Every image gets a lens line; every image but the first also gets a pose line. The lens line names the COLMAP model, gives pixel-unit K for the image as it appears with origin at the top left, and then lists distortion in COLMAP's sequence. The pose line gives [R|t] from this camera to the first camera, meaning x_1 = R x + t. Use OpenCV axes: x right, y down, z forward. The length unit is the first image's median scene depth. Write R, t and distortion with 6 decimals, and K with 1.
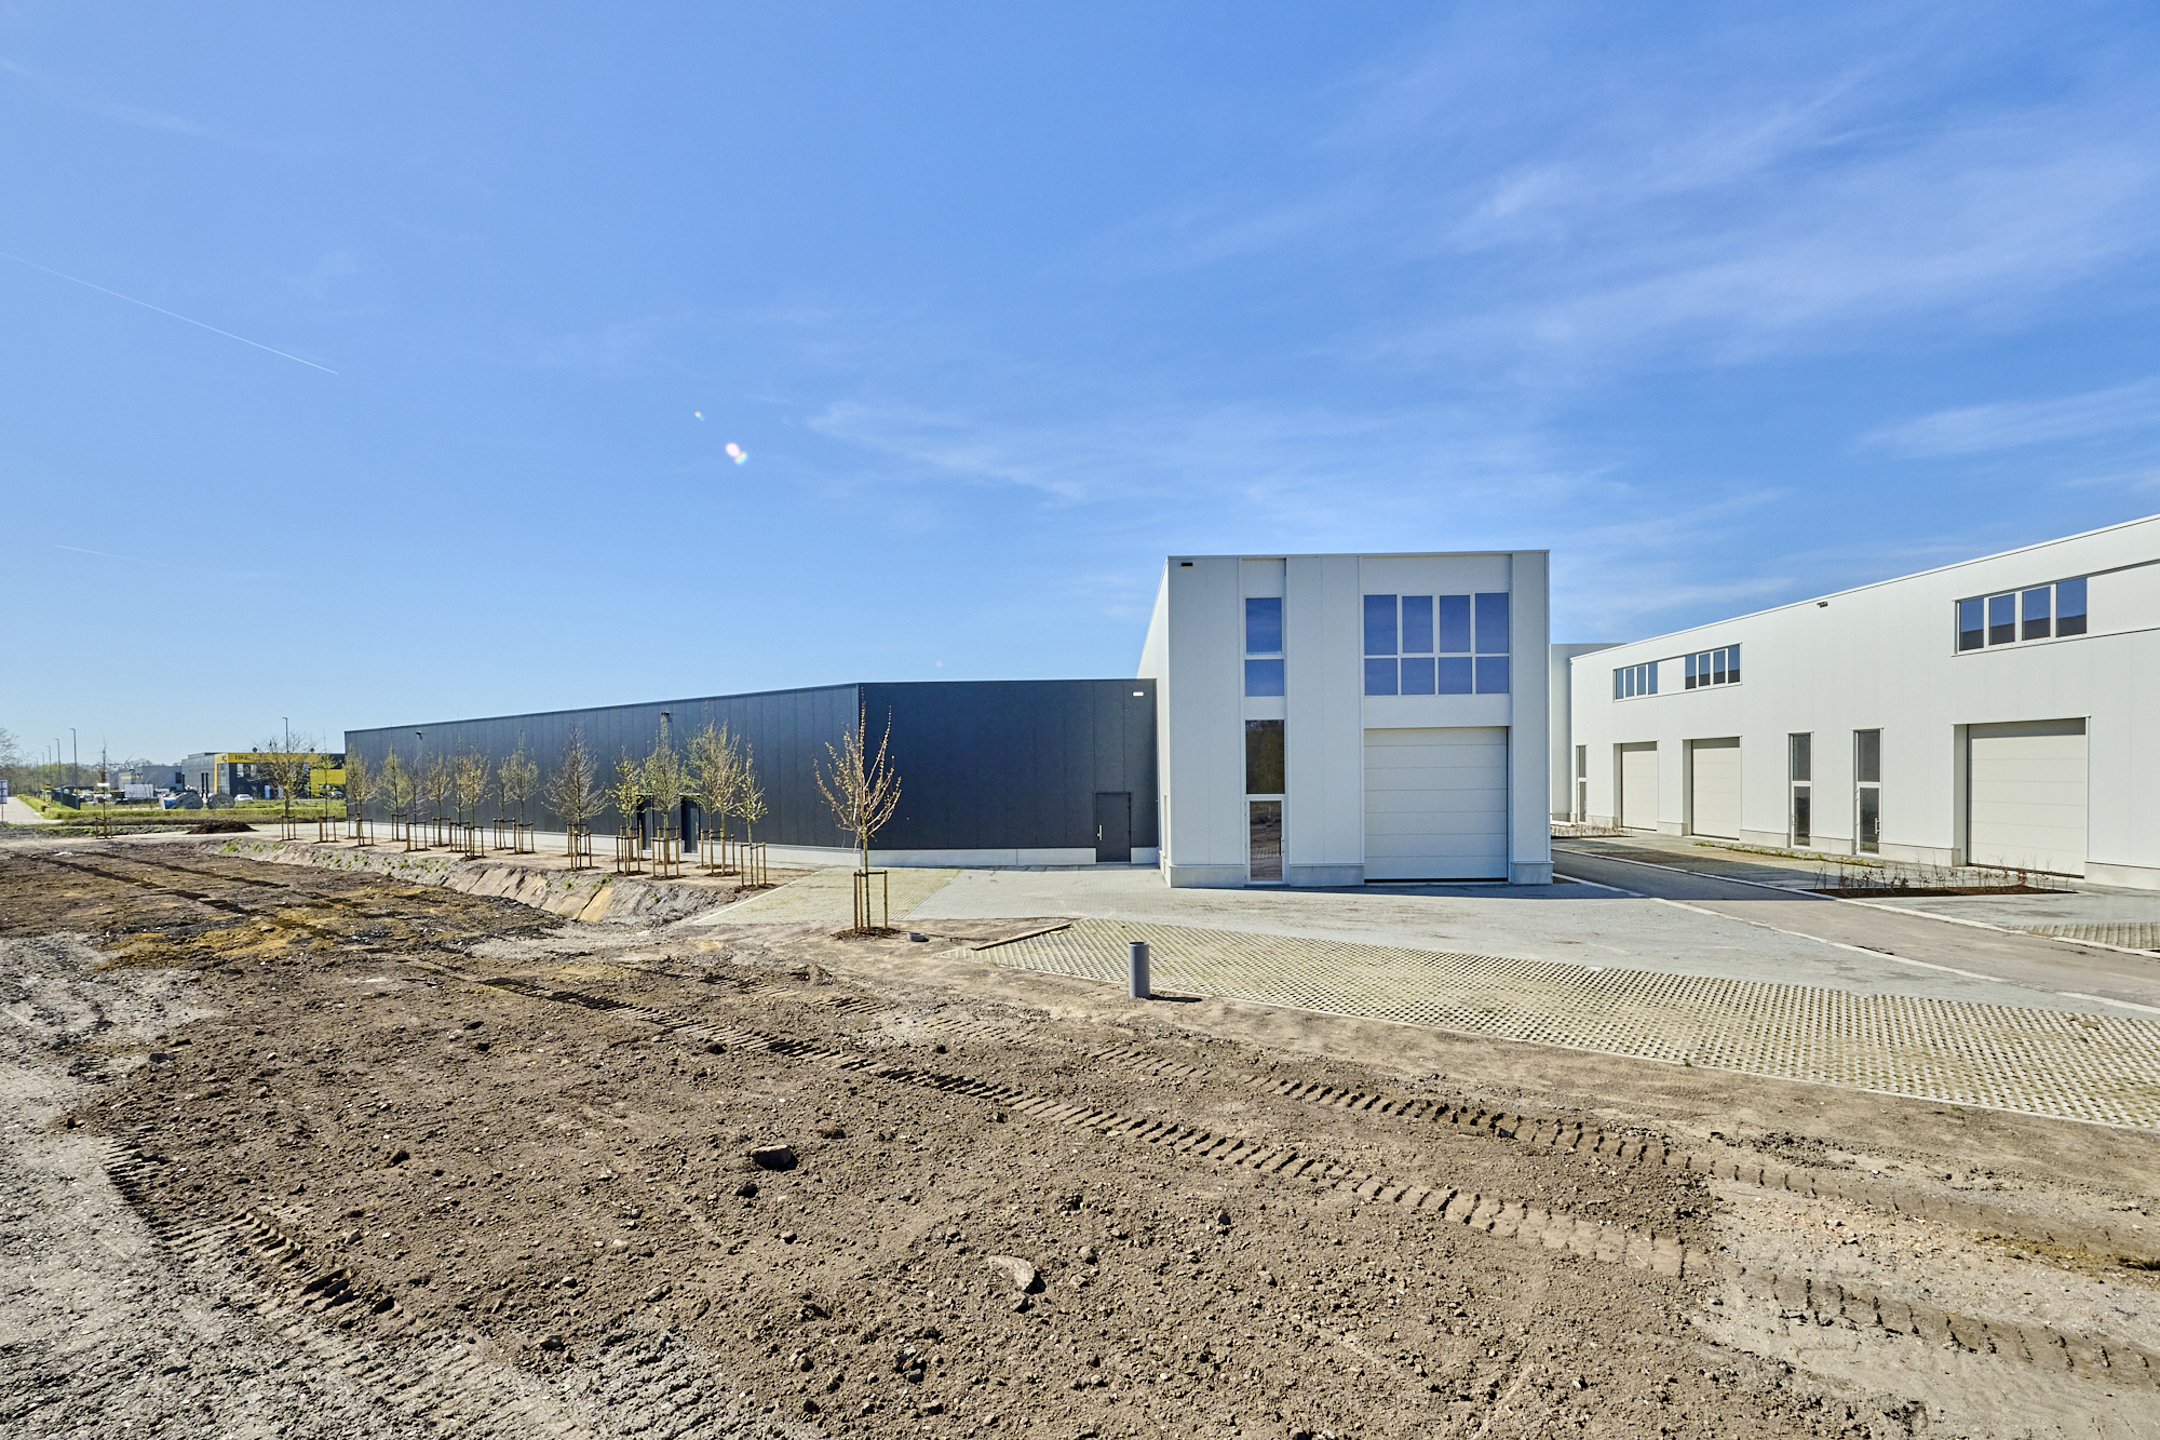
lens RADIAL K [[896.2, 0, 1084.9], [0, 896.2, 776.3], [0, 0, 1]] dist [0.000254, 0.000122]
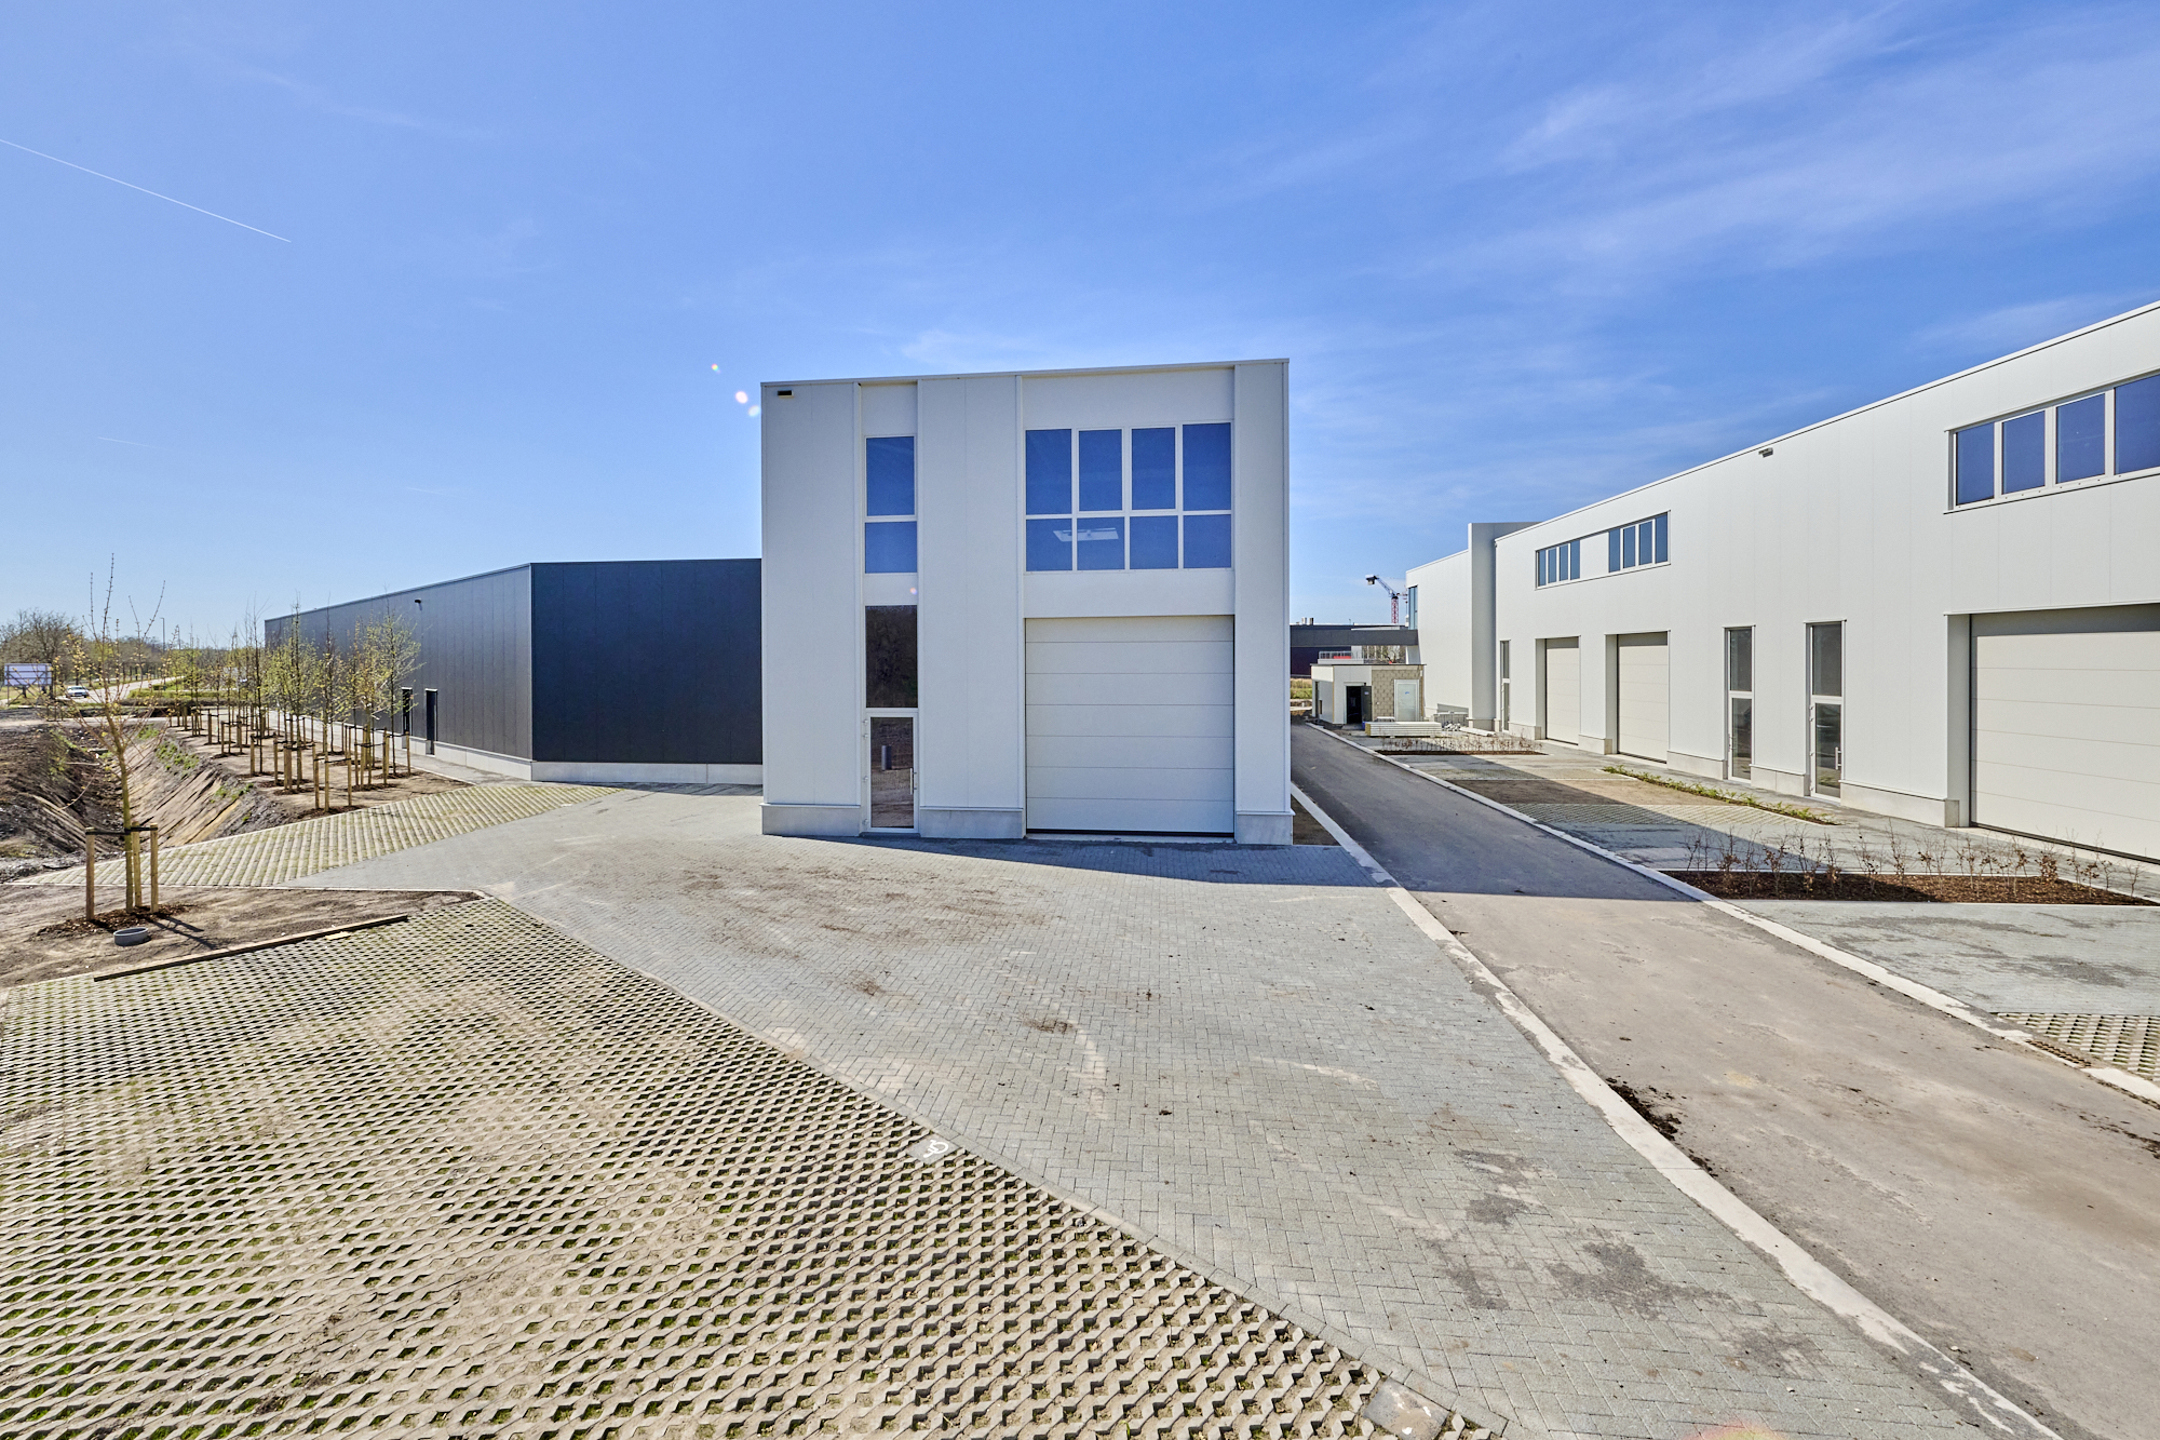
lens RADIAL K [[809.6, 0, 1074.7], [0, 809.6, 657.8], [0, 0, 1]] dist [0.002364, 0.000343]
pose [[0.995550, 0.007347, -0.093951, 0.377693], [-0.008112, 0.999937, -0.007767, -0.015564], [0.093888, 0.008494, 0.995546, 0.334465]]
